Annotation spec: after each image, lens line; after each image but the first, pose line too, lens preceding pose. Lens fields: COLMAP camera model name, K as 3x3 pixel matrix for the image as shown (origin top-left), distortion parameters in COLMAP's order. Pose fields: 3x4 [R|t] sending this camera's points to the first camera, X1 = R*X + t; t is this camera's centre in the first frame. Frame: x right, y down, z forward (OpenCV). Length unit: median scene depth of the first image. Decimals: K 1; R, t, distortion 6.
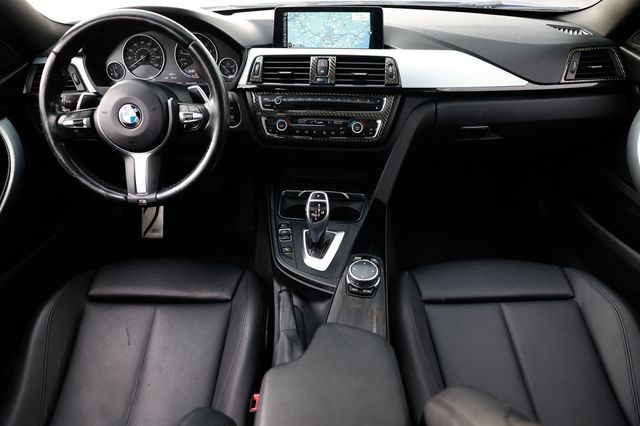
lens RADIAL K [[437.7, 0, 320.0], [0, 437.7, 213.0], [0, 0, 1]] dist [-0.112226, 0.101753]
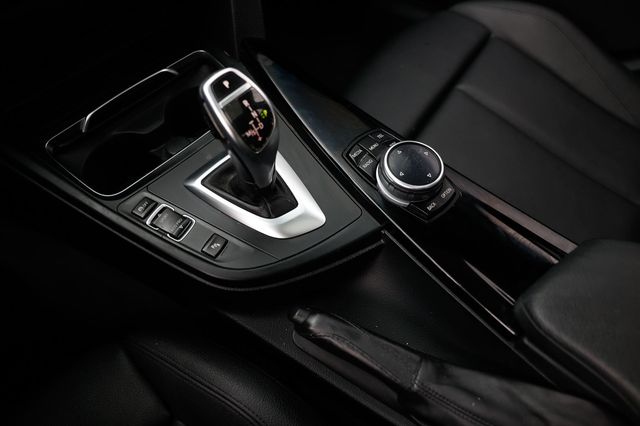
lens RADIAL K [[430.1, 0, 332.7], [0, 430.1, 210.9], [0, 0, 1]] dist [-0.126554, 0.085180]
pose [[0.564040, -0.678024, 0.471319, -0.194354], [0.439873, 0.729765, 0.523408, -0.108887], [-0.698835, -0.087902, 0.709861, 0.673730]]
